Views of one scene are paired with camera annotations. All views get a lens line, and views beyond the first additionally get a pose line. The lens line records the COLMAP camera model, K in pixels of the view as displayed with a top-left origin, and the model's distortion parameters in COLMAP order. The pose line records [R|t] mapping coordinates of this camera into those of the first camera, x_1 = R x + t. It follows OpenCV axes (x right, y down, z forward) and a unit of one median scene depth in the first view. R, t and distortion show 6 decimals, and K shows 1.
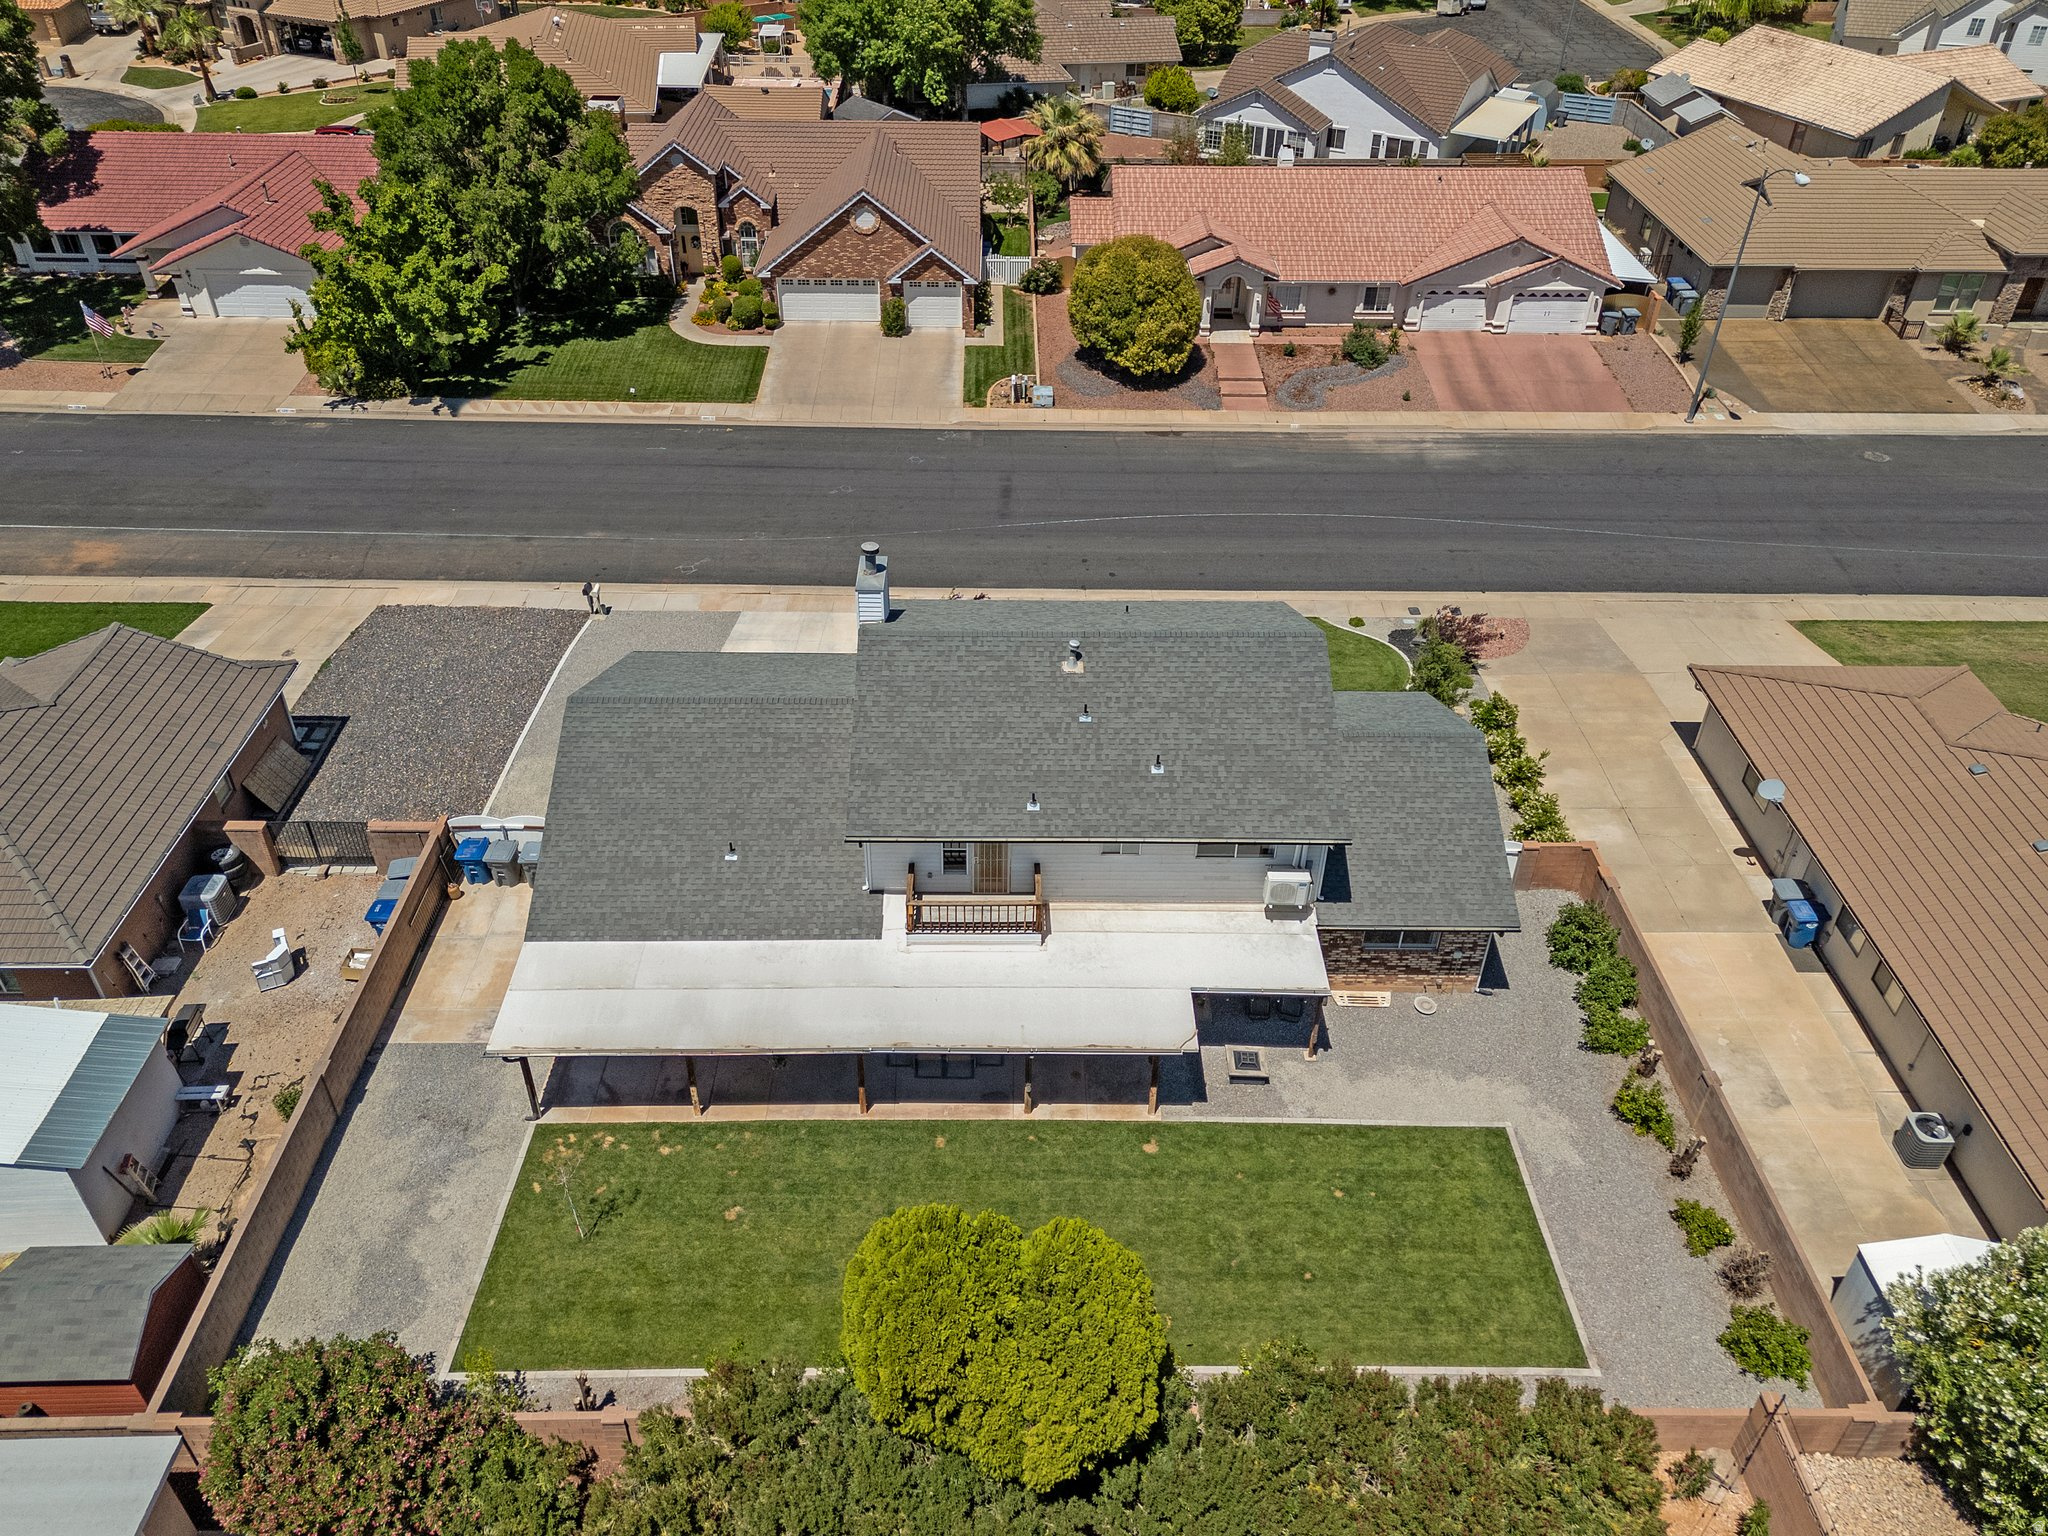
lens RADIAL K [[1518.2, 0, 1021.6], [0, 1518.2, 754.9], [0, 0, 1]] dist [0.065175, -0.051529]
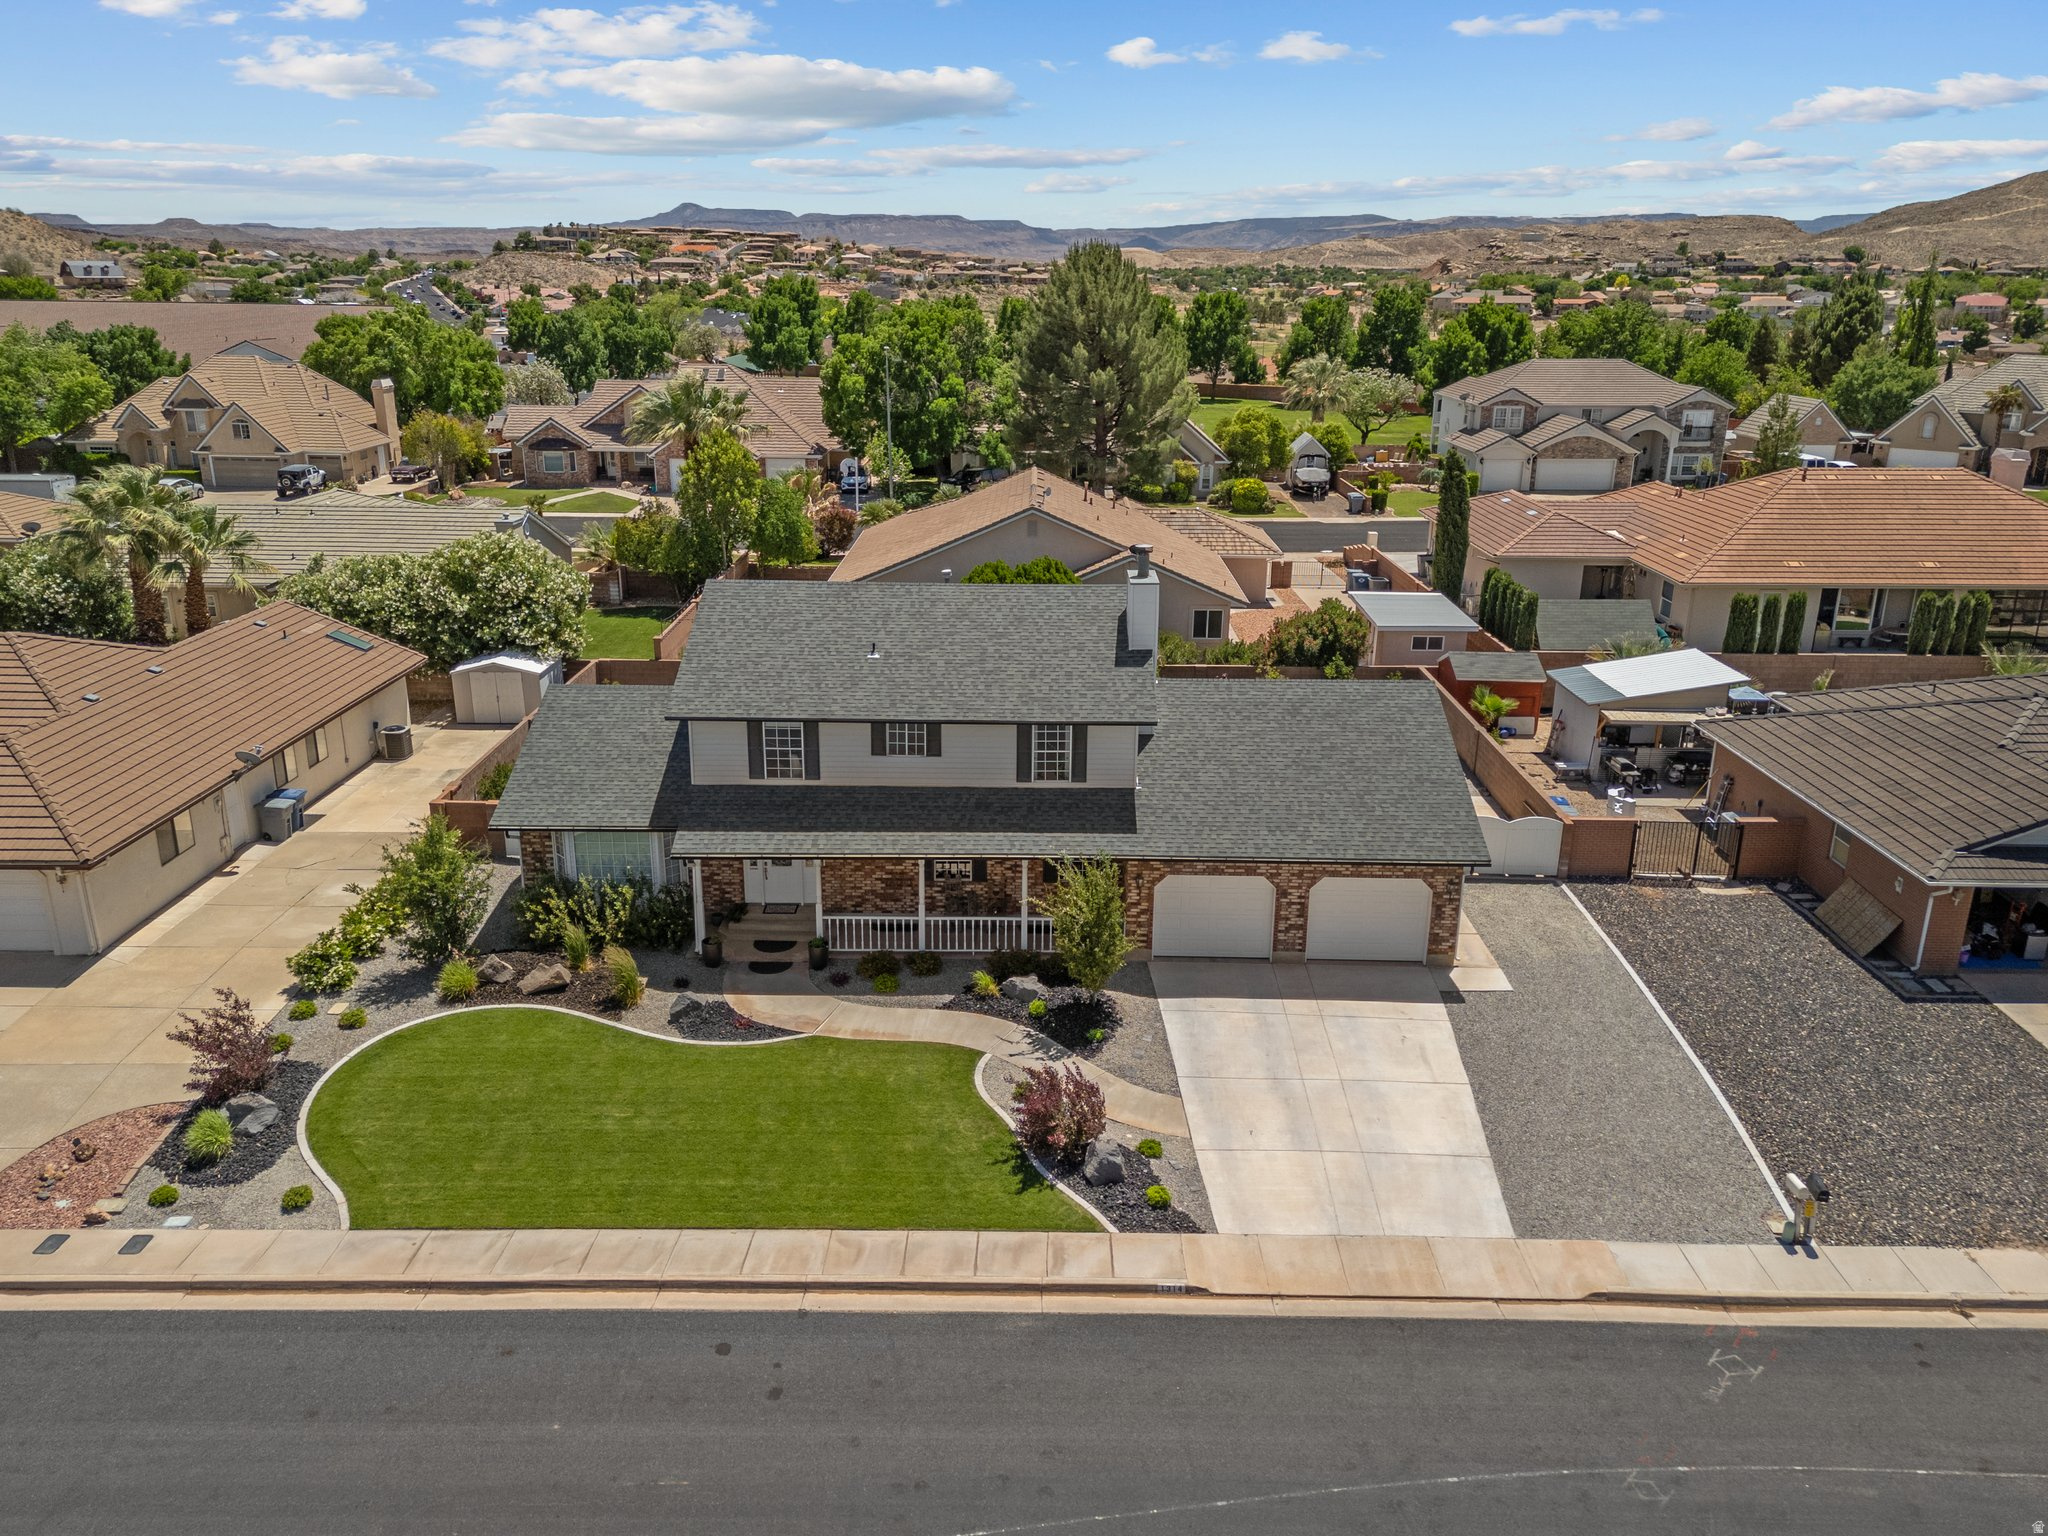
lens RADIAL K [[1518.2, 0, 1021.6], [0, 1518.2, 754.9], [0, 0, 1]] dist [0.065175, -0.051529]
pose [[-0.999573, -0.024042, 0.016622, -0.021114], [-0.000788, 0.590629, 0.806943, -0.444444], [-0.029218, 0.806585, -0.590395, 0.882741]]
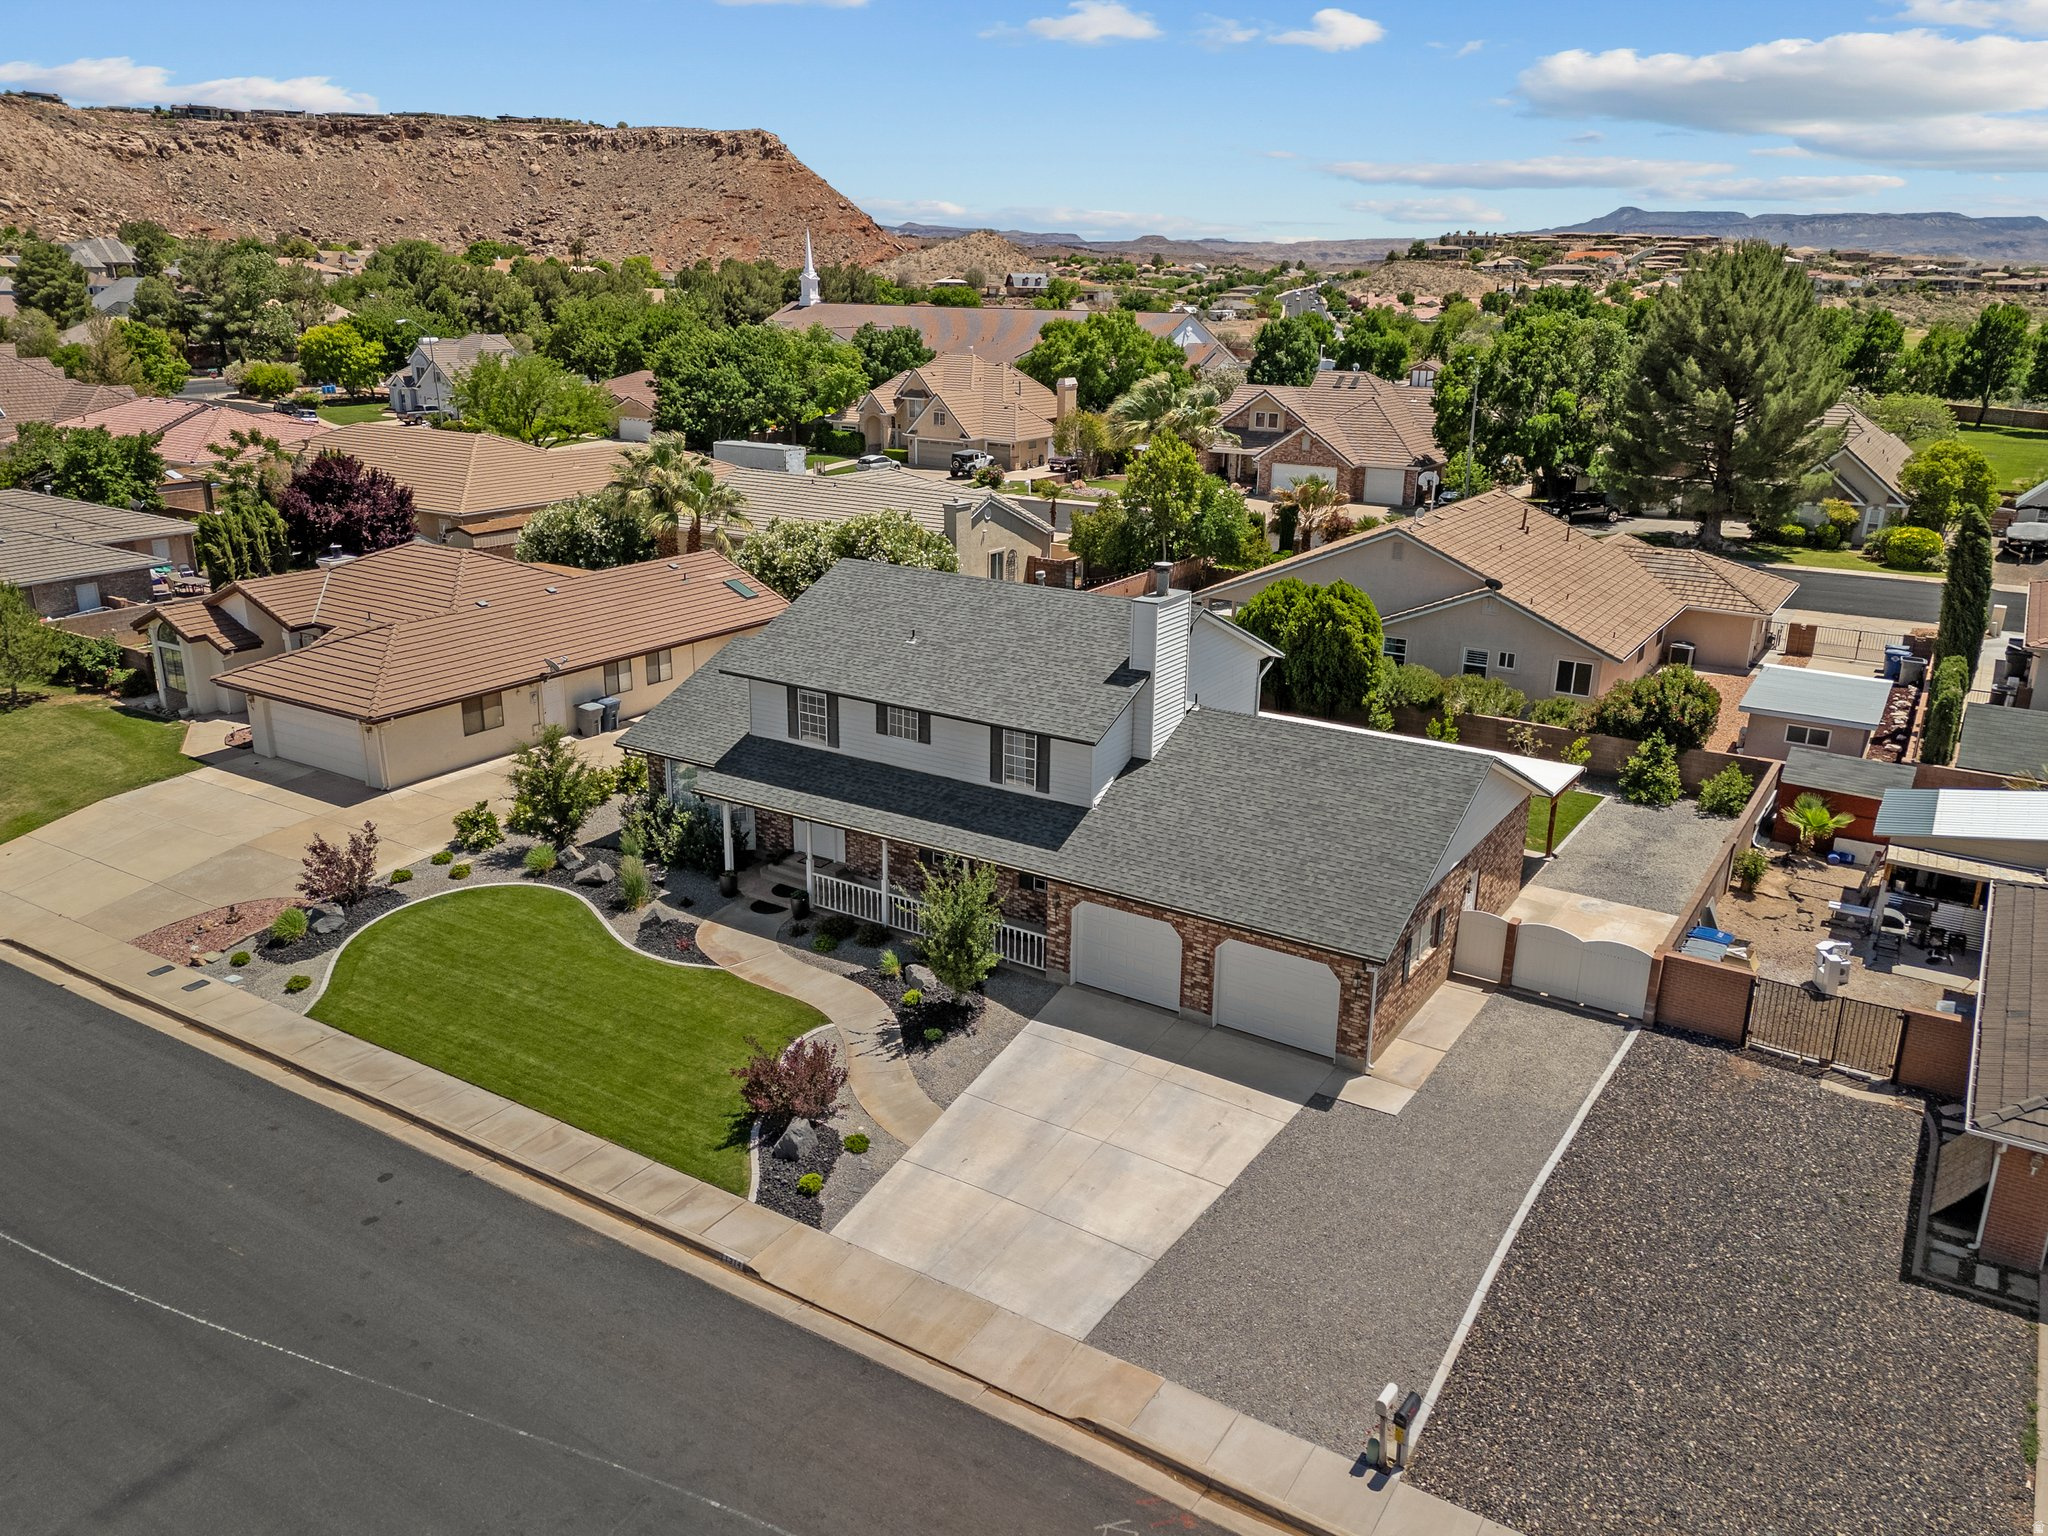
lens RADIAL K [[1518.2, 0, 1021.6], [0, 1518.2, 754.9], [0, 0, 1]] dist [0.065175, -0.051529]
pose [[-0.835996, -0.185524, 0.516422, -0.279756], [0.307192, 0.621591, 0.720595, -0.402194], [-0.454691, 0.761055, -0.462656, 0.817091]]
